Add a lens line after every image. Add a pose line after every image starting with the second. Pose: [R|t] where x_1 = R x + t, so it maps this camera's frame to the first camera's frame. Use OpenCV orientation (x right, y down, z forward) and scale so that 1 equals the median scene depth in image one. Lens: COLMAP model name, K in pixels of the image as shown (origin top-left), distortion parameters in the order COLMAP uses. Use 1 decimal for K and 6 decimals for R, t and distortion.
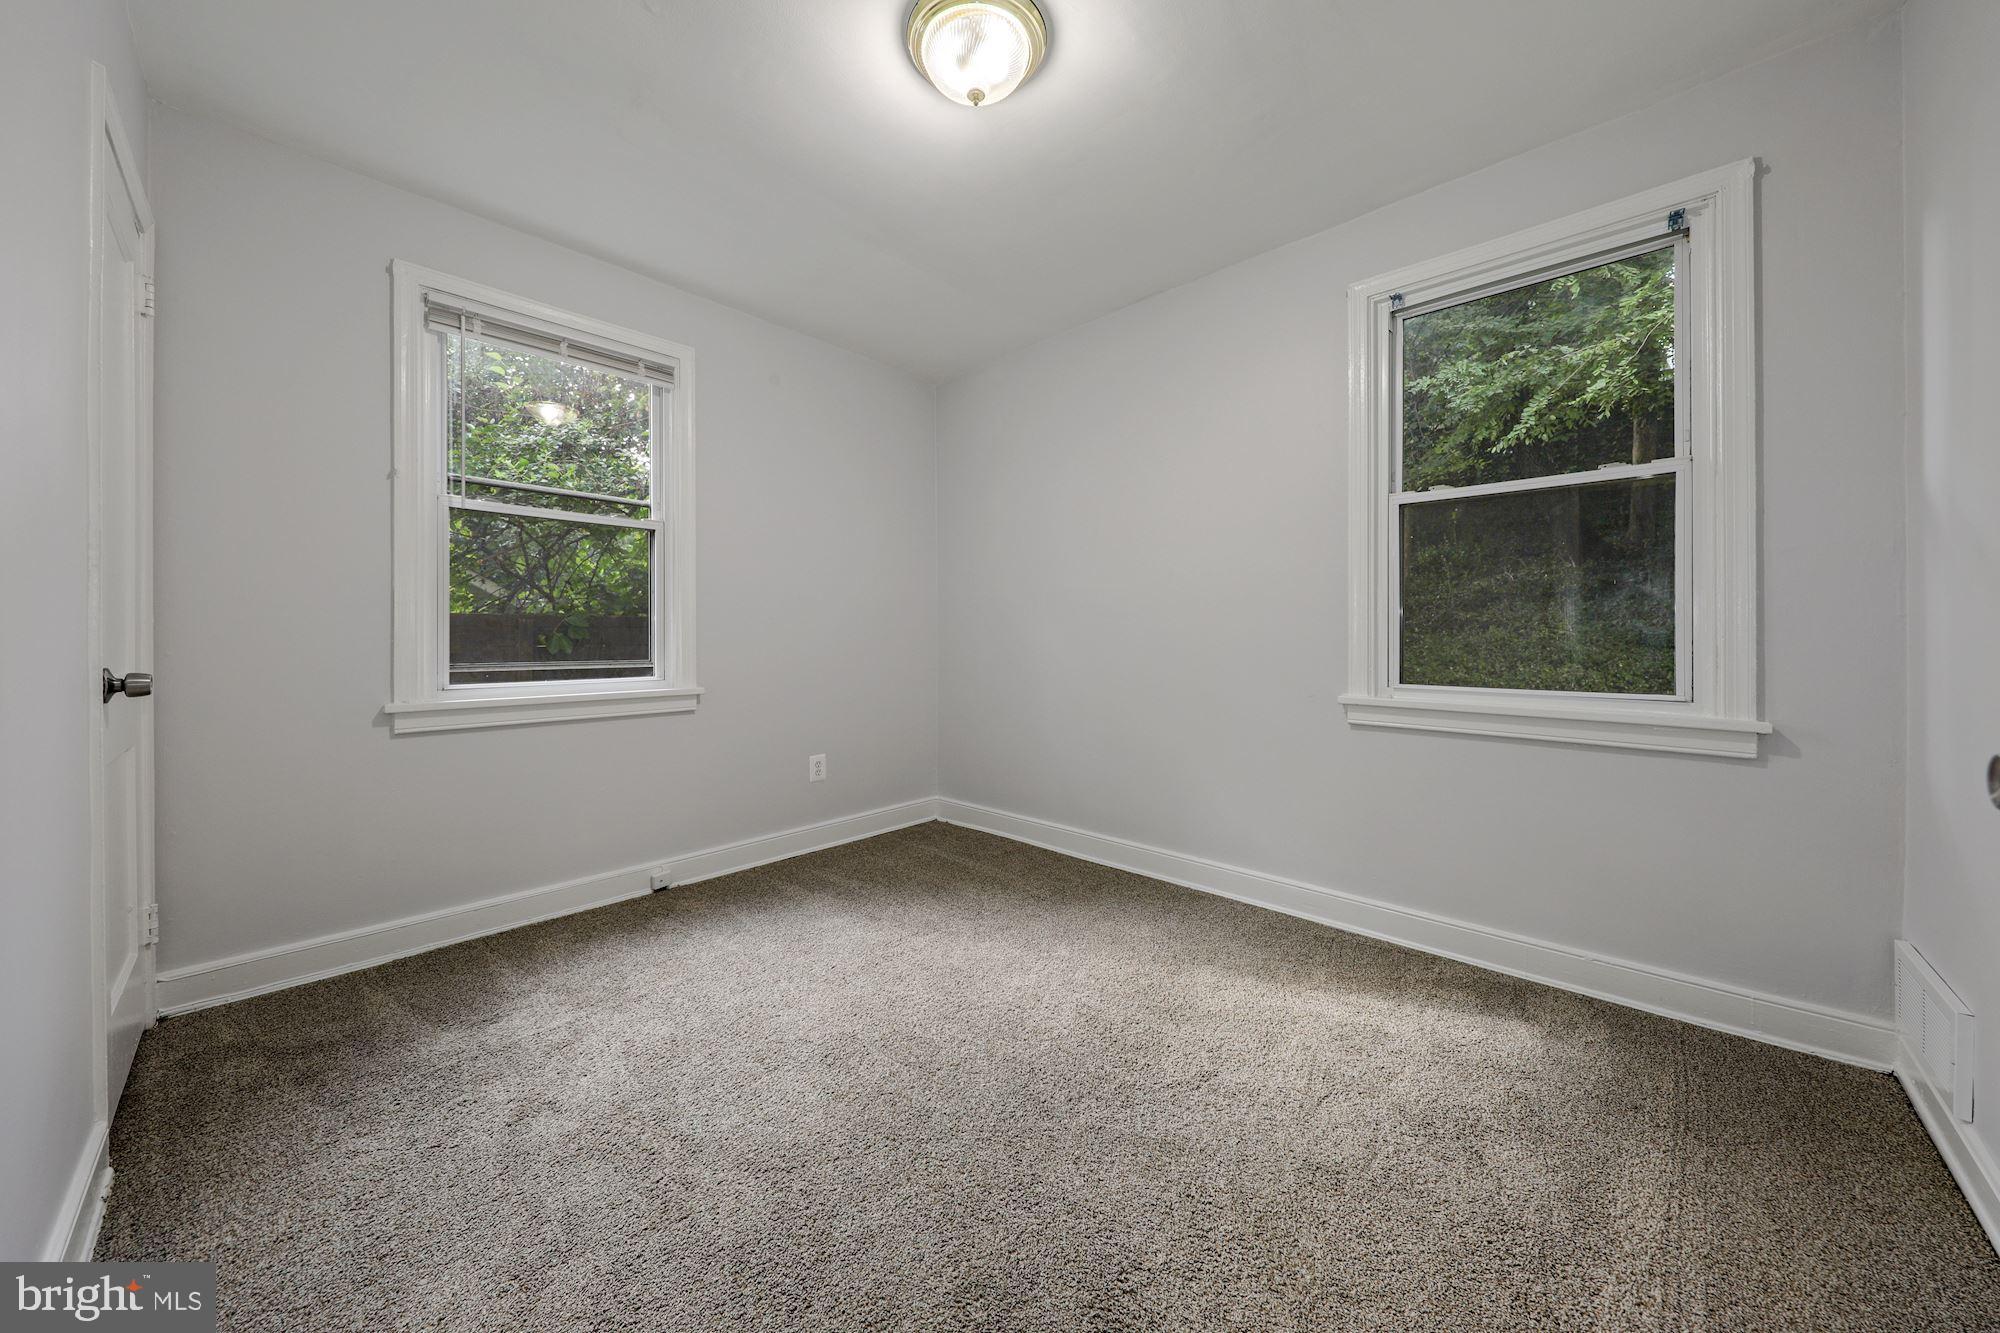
lens RADIAL K [[684.0, 0, 1002.2], [0, 684.0, 631.5], [0, 0, 1]] dist [-0.000700, -0.000066]
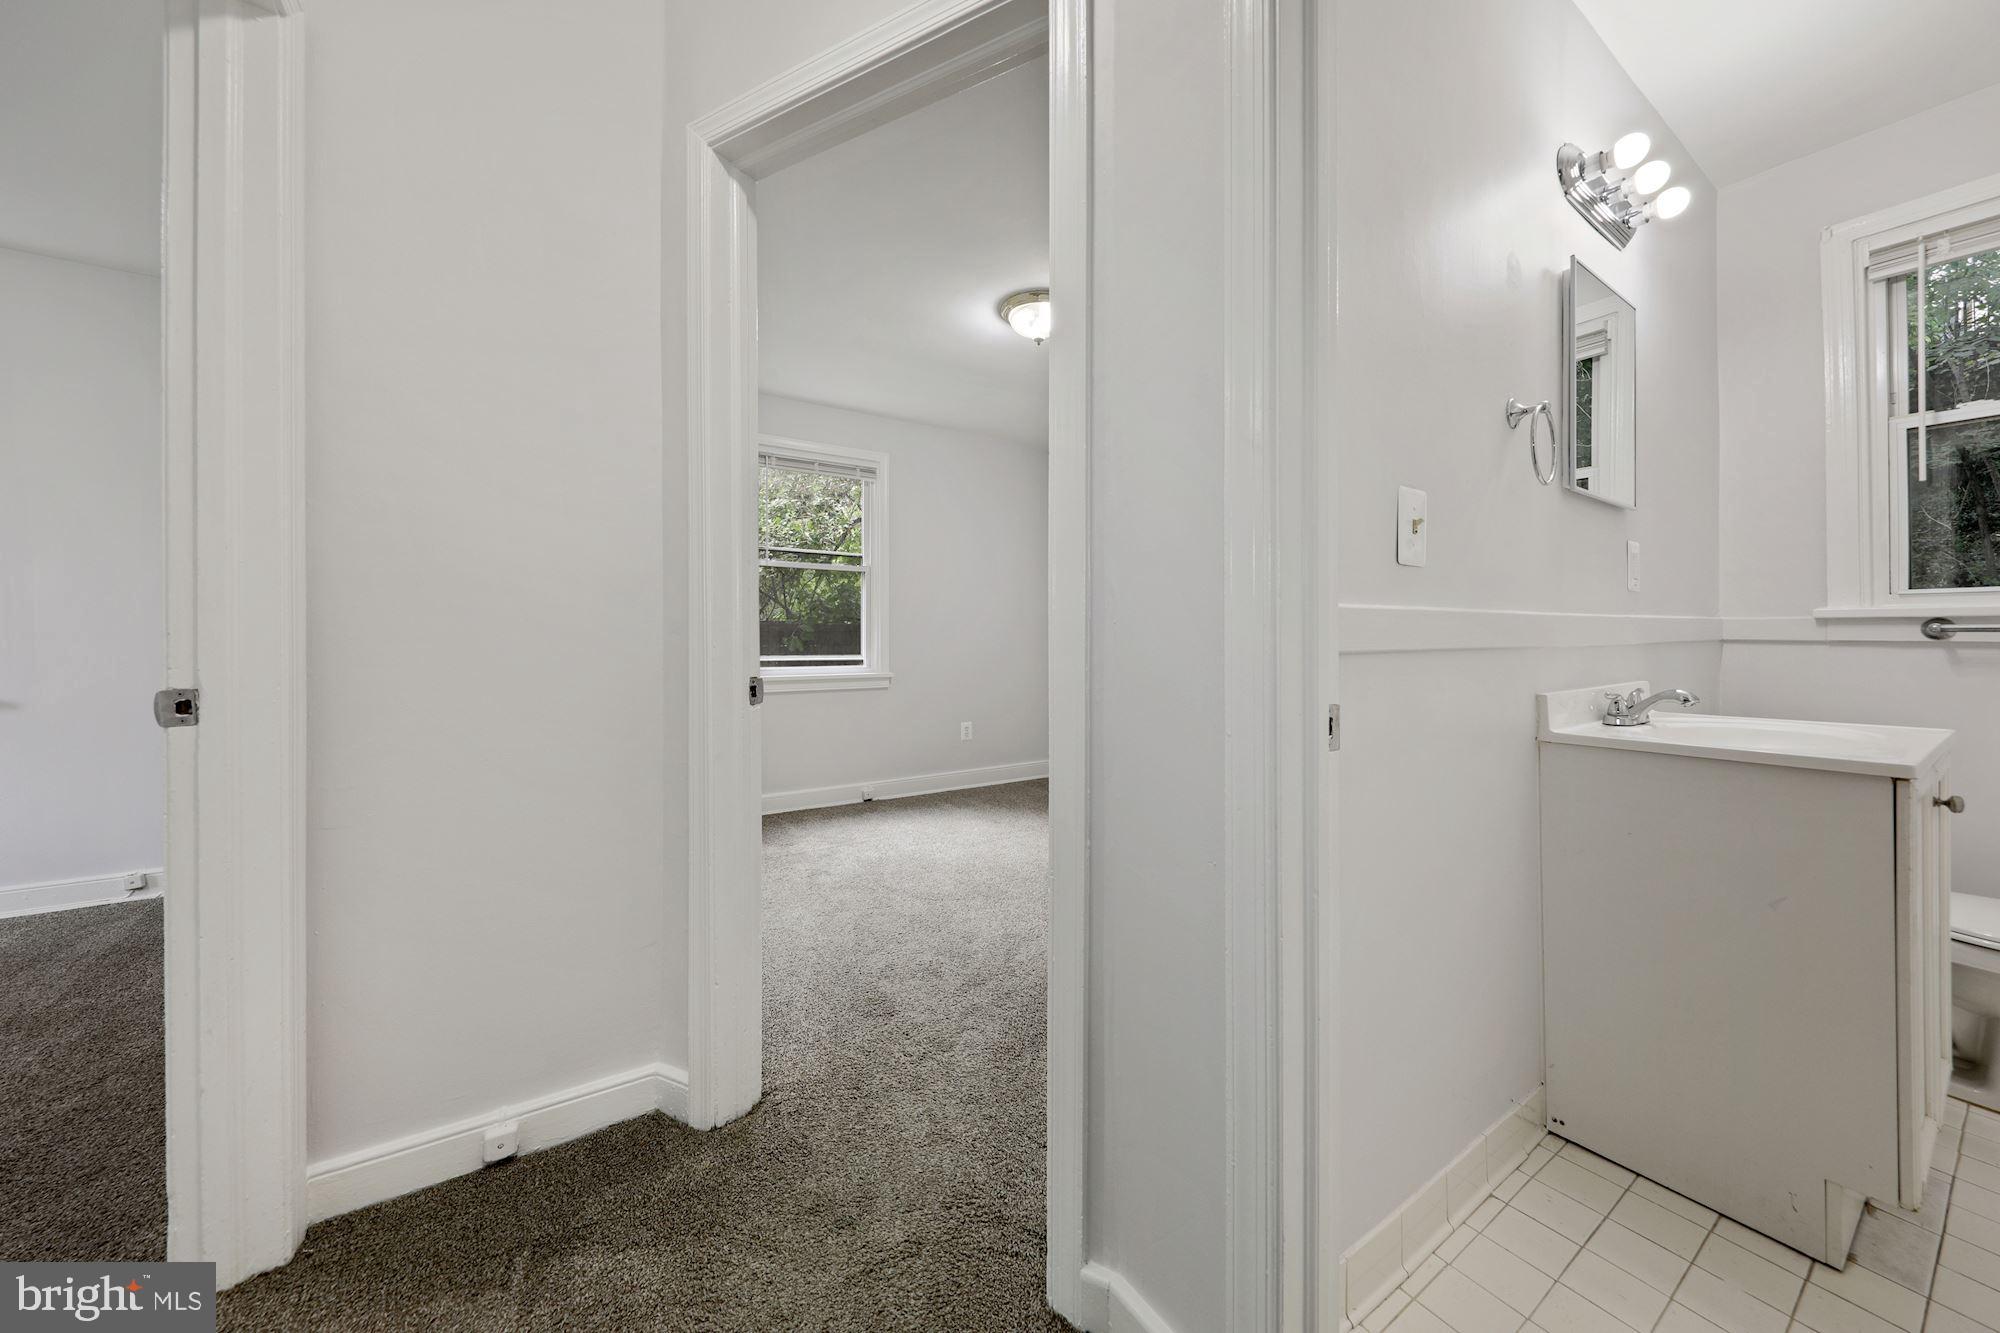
lens RADIAL K [[684.0, 0, 1002.2], [0, 684.0, 631.5], [0, 0, 1]] dist [-0.000700, -0.000066]
pose [[0.970343, 0.002307, -0.241721, 0.184963], [-0.002912, 0.999993, -0.002144, -0.009086], [0.241714, 0.002784, 0.970343, -0.465340]]
